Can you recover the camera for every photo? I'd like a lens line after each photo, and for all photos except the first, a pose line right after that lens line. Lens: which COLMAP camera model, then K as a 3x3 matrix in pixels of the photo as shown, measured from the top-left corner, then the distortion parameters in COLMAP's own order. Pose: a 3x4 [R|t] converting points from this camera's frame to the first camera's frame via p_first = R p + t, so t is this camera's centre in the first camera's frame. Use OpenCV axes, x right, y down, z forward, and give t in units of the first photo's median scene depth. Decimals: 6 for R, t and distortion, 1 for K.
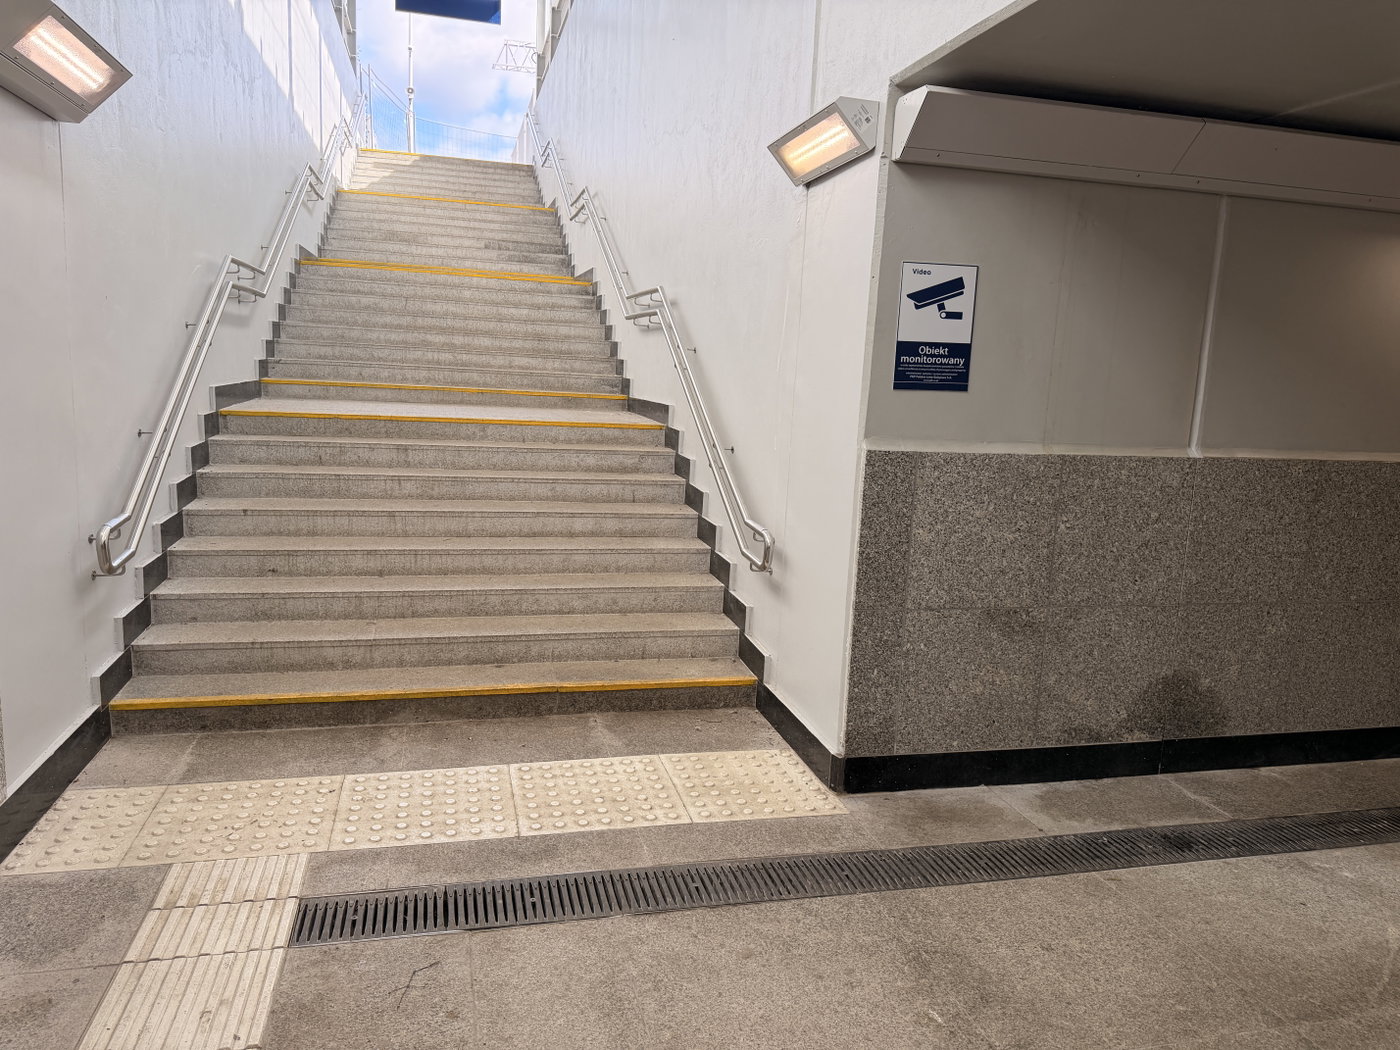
lens RADIAL K [[991.6, 0, 699.8], [0, 991.6, 516.5], [0, 0, 1]] dist [0.013963, 0.003893]
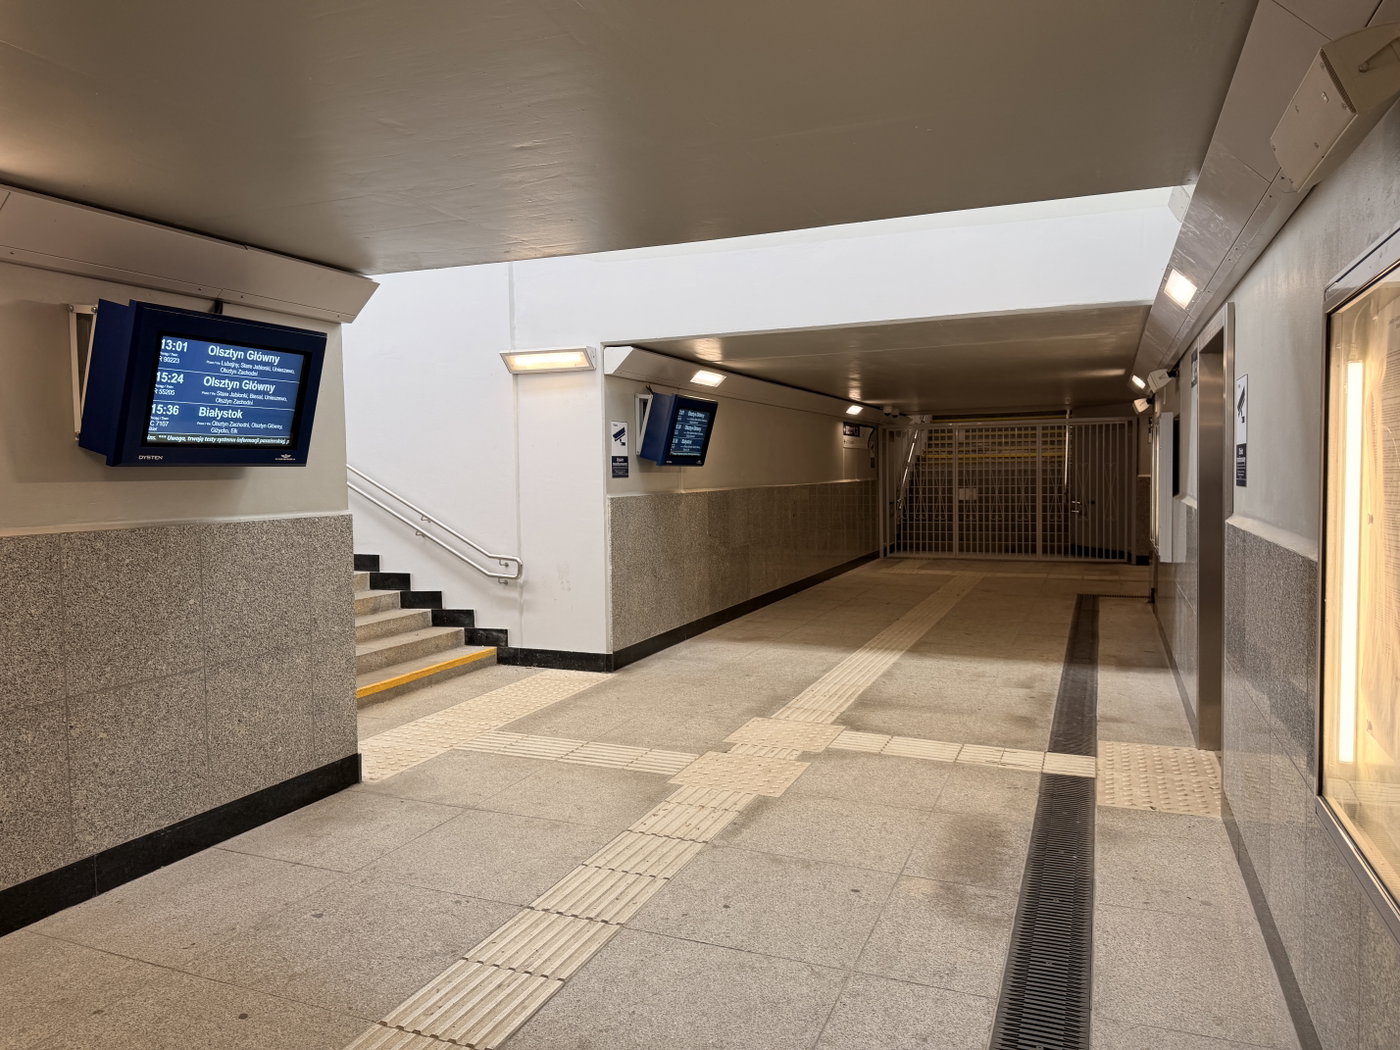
lens RADIAL K [[991.6, 0, 700.3], [0, 991.6, 522.1], [0, 0, 1]] dist [0.013963, 0.003893]
pose [[0.582940, -0.090165, 0.807497, -1.453966], [0.139489, 0.990174, 0.009864, -0.027353], [-0.800452, 0.106887, 0.589789, -0.426422]]
